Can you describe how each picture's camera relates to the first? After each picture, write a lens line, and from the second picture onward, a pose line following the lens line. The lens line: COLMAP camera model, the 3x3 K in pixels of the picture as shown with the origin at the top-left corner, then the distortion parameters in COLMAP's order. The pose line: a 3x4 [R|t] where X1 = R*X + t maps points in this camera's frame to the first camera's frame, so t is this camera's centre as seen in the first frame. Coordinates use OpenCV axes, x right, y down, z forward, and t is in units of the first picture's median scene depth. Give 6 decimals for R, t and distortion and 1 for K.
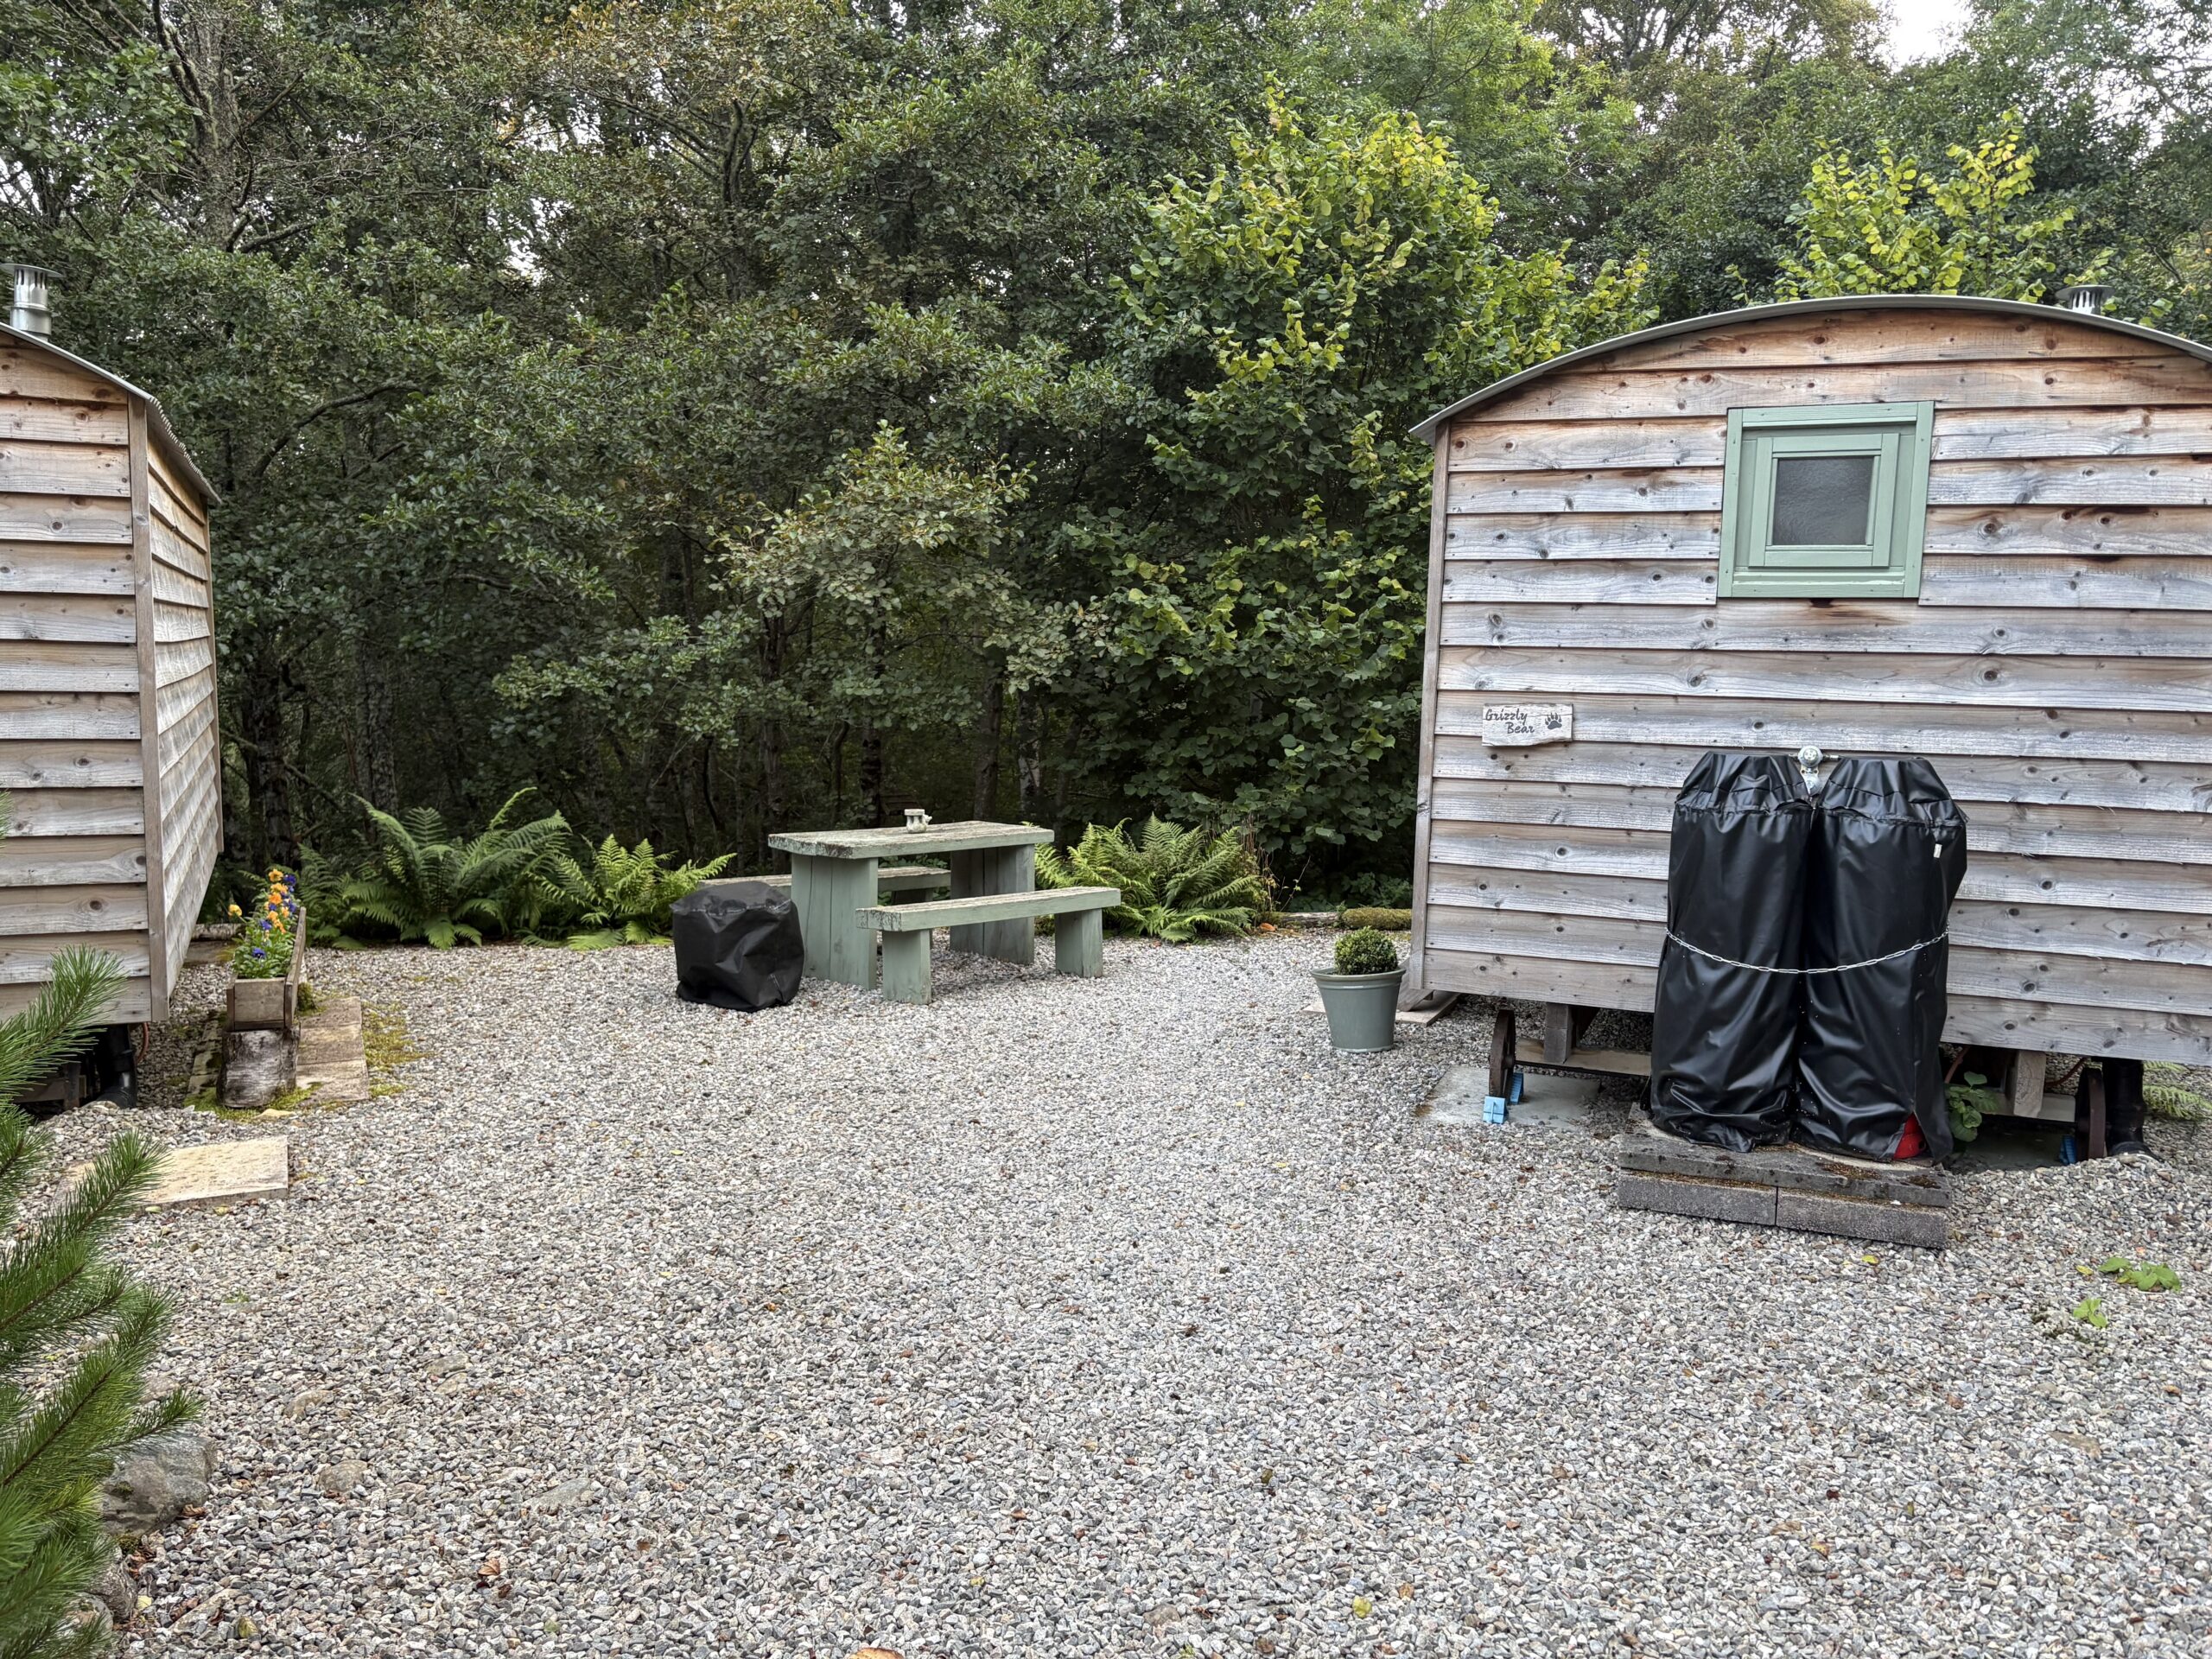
lens RADIAL K [[1672.7, 0, 1103.0], [0, 1672.7, 833.0], [0, 0, 1]] dist [0.052353, -0.047362]
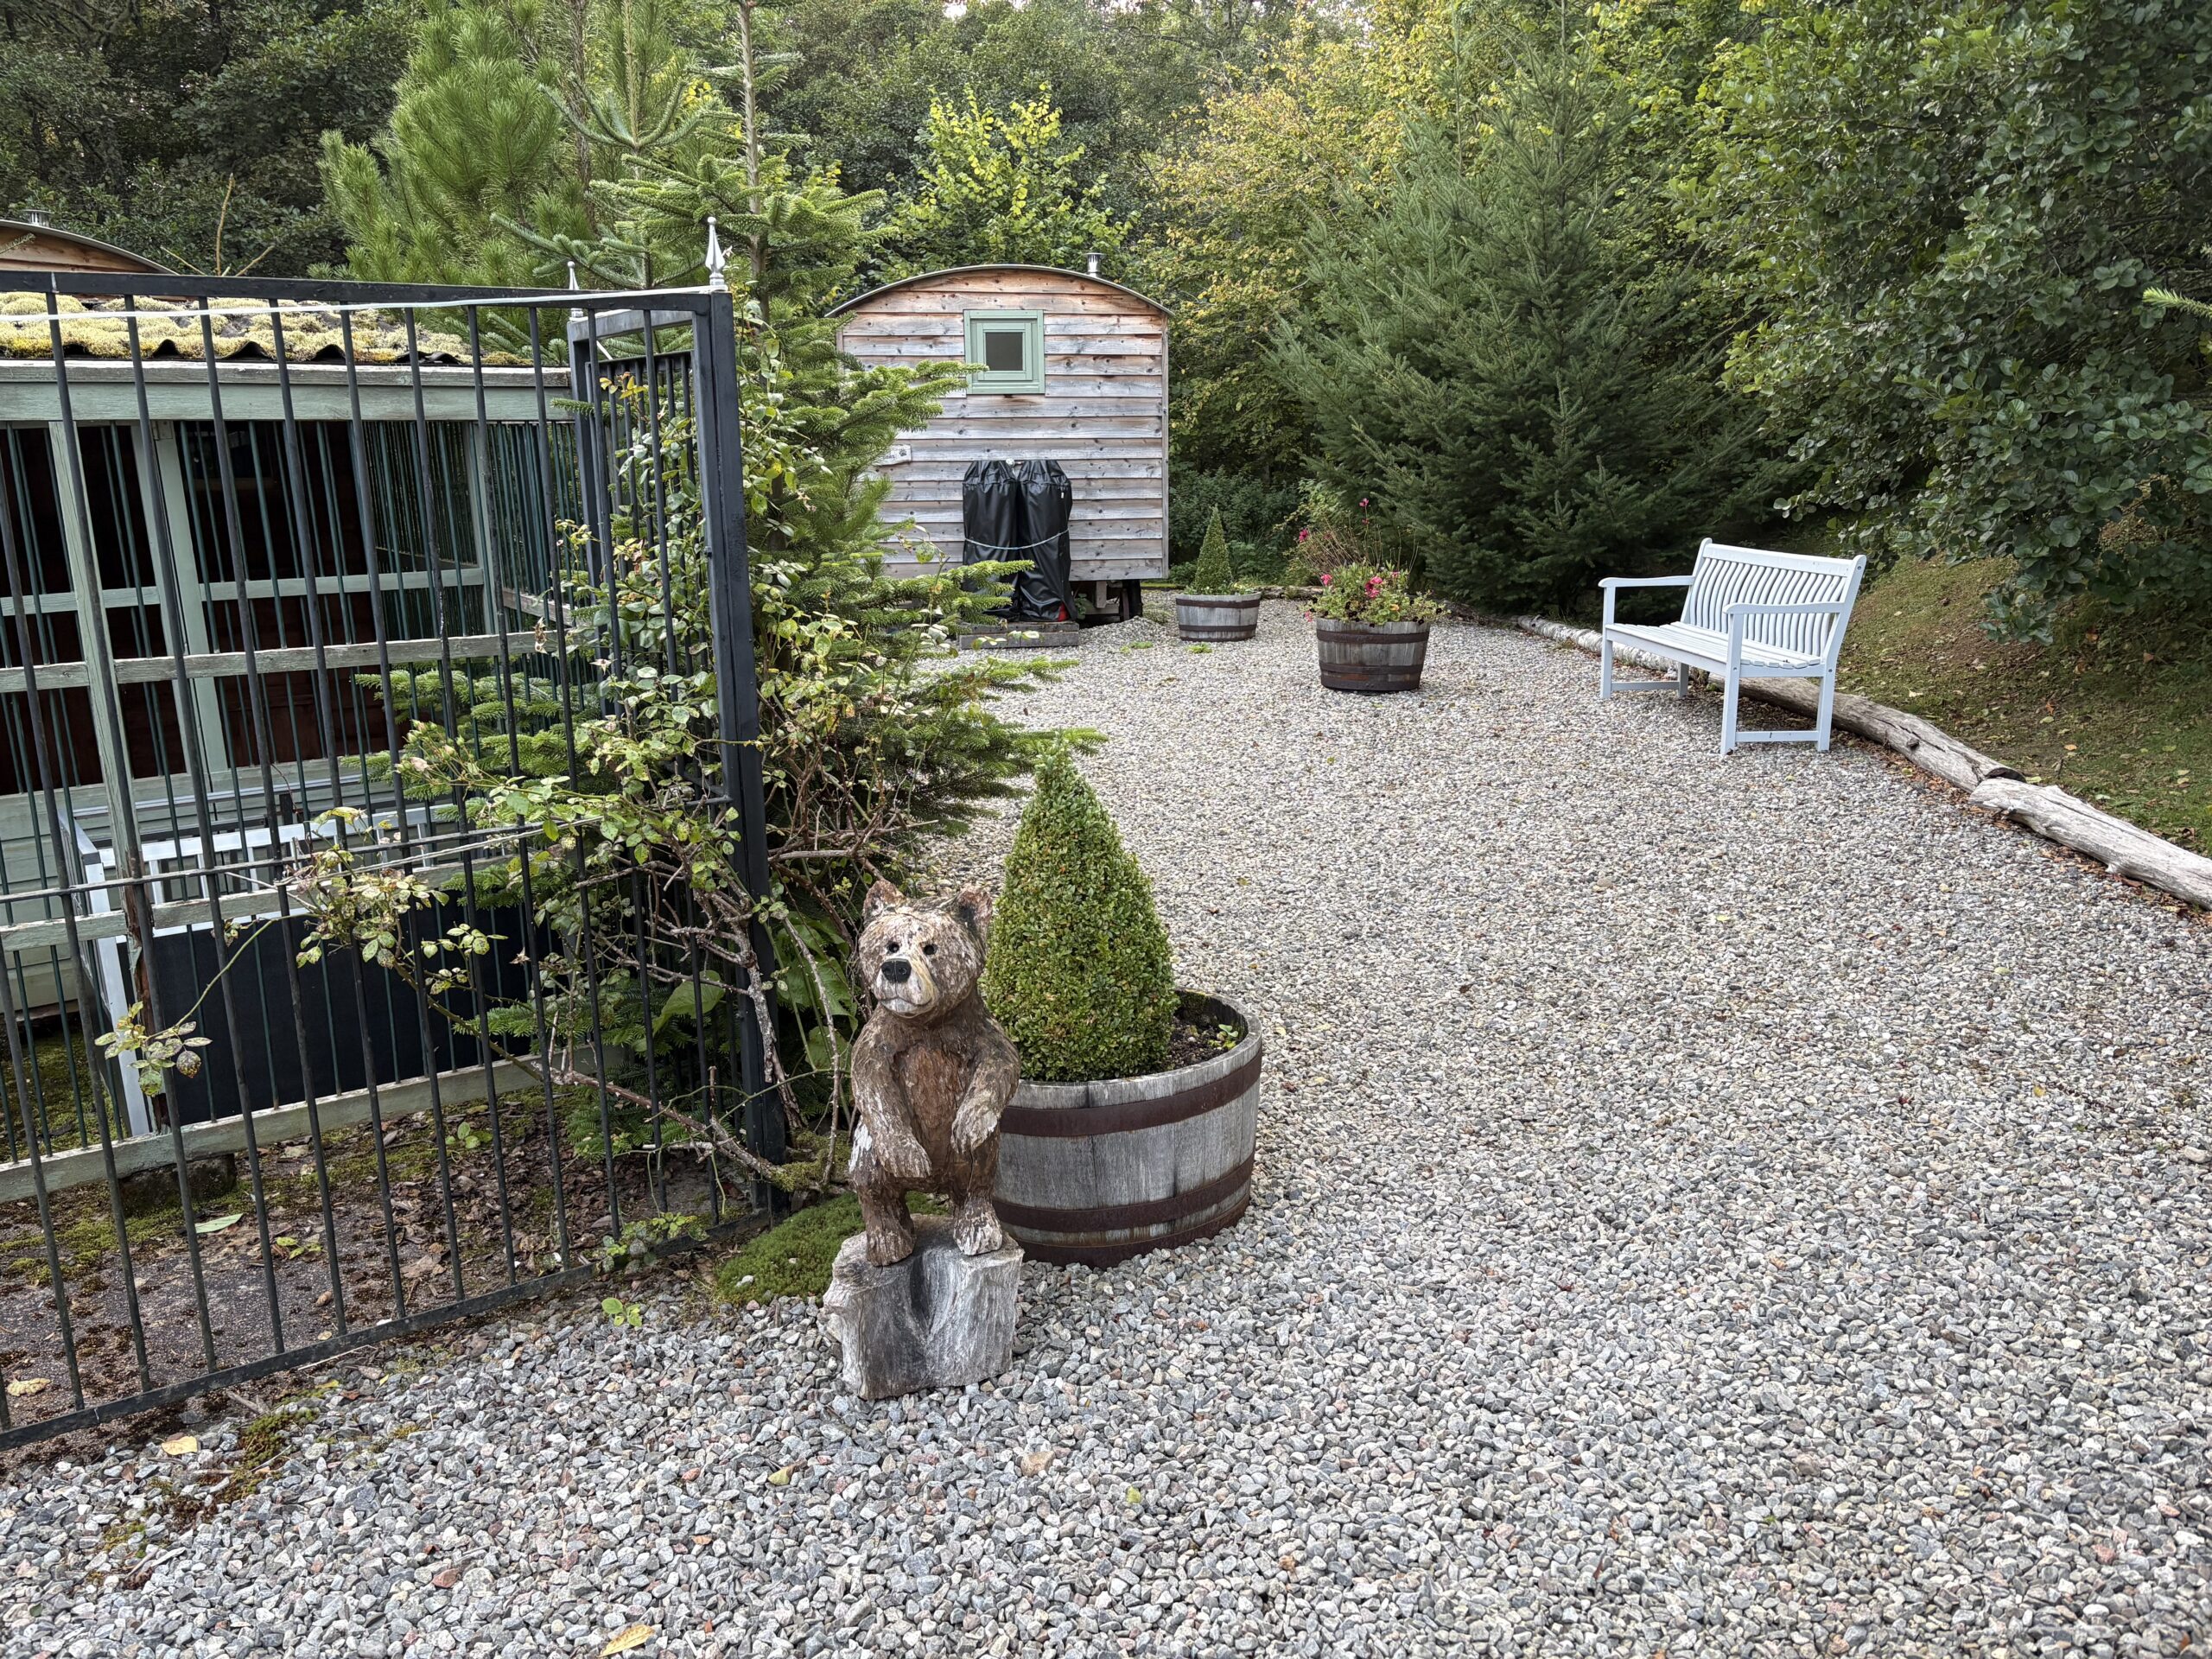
lens RADIAL K [[1672.7, 0, 1109.5], [0, 1672.7, 832.0], [0, 0, 1]] dist [0.052353, -0.047362]
pose [[0.870488, -0.137587, 0.472568, -0.640490], [0.086030, 0.987886, 0.129151, 0.173253], [-0.484613, -0.071770, 0.871780, -1.151920]]
